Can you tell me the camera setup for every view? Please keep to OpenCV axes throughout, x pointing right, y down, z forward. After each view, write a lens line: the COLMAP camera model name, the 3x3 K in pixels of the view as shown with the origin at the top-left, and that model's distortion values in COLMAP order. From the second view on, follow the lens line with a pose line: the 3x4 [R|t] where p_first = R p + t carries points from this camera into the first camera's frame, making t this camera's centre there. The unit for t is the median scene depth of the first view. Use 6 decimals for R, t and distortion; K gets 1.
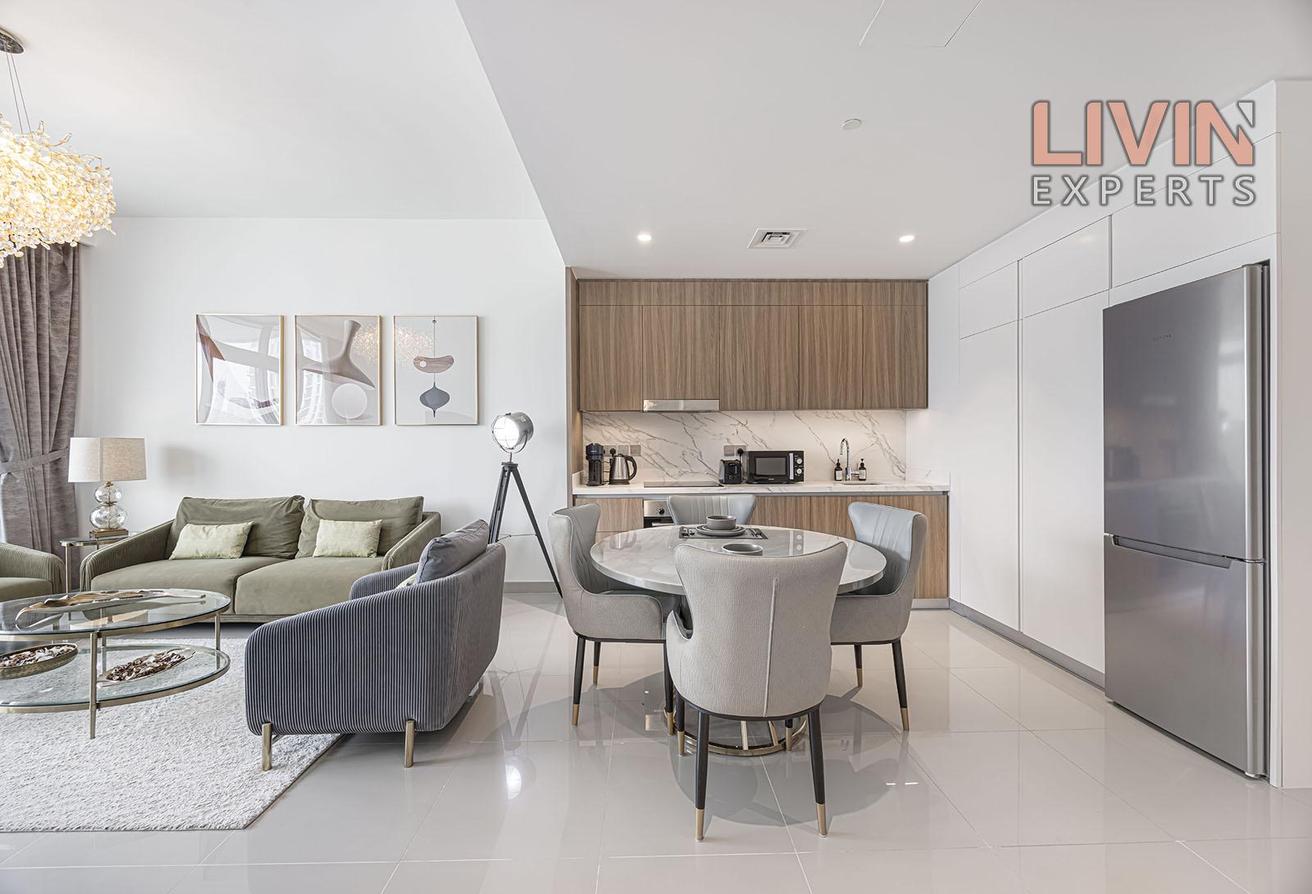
lens RADIAL K [[508.0, 0, 655.0], [0, 508.0, 447.7], [0, 0, 1]] dist [-0.000894, 0.000012]
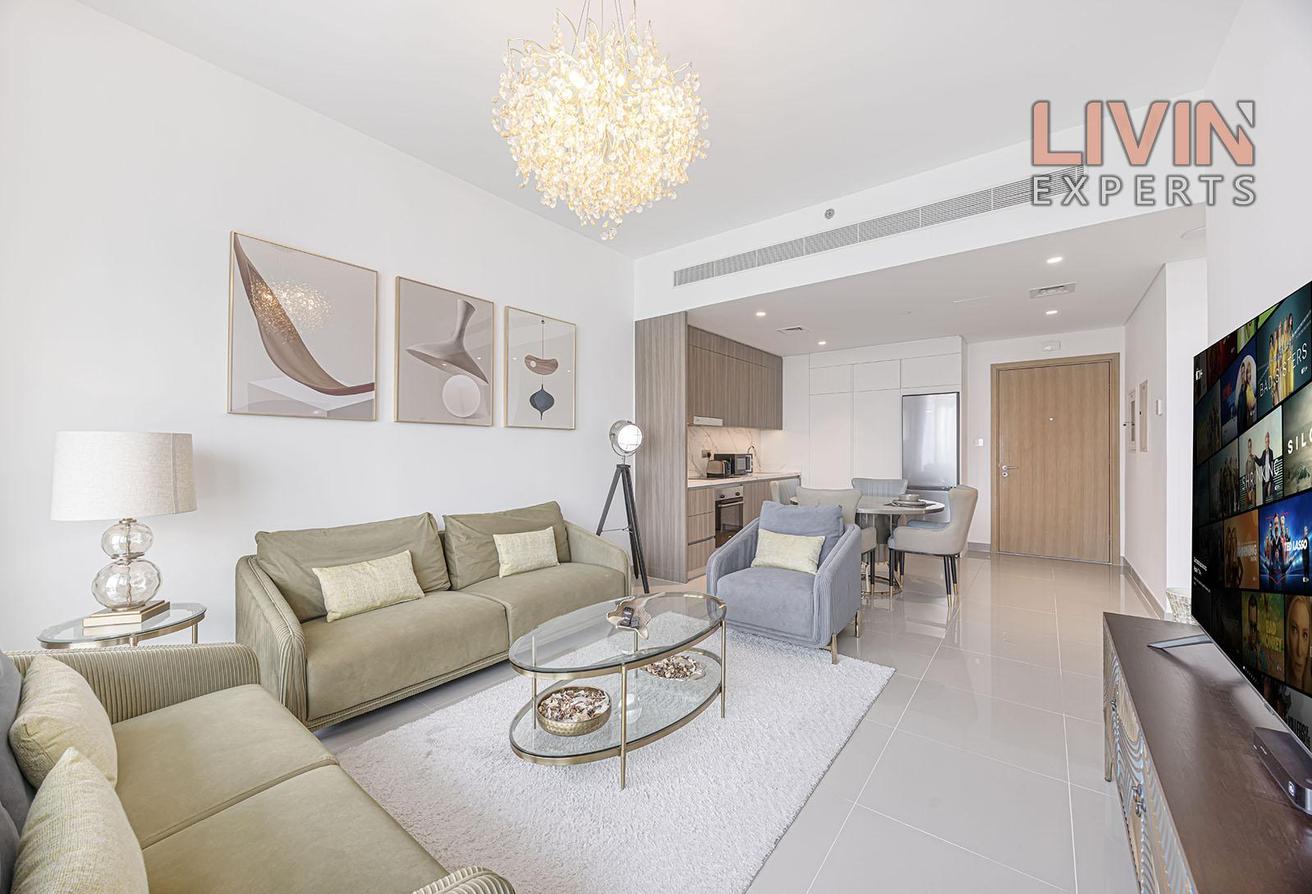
lens RADIAL K [[496.3, 0, 657.8], [0, 496.3, 447.0], [0, 0, 1]] dist [-0.000647, -0.000484]
pose [[0.631183, 0.007487, 0.775598, -1.096763], [-0.000266, 0.999955, -0.009436, 0.000446], [-0.775634, 0.005749, 0.631157, 0.243294]]
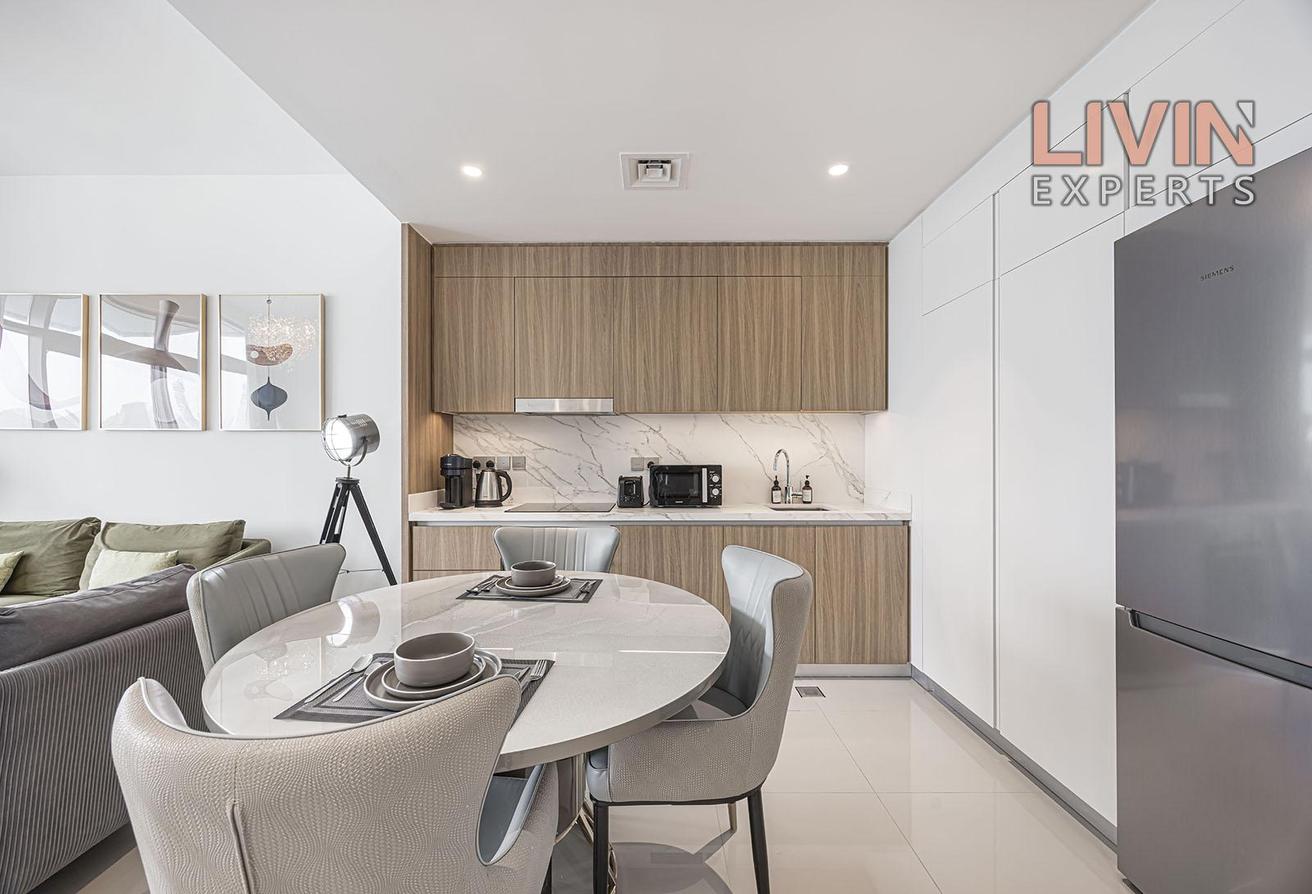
lens RADIAL K [[510.6, 0, 654.7], [0, 510.6, 455.0], [0, 0, 1]] dist [-0.002961, -0.000110]
pose [[0.999611, 0.004435, -0.027518, 0.210389], [-0.004588, 0.999974, -0.005493, -0.004461], [0.027493, 0.005618, 0.999606, 0.225660]]
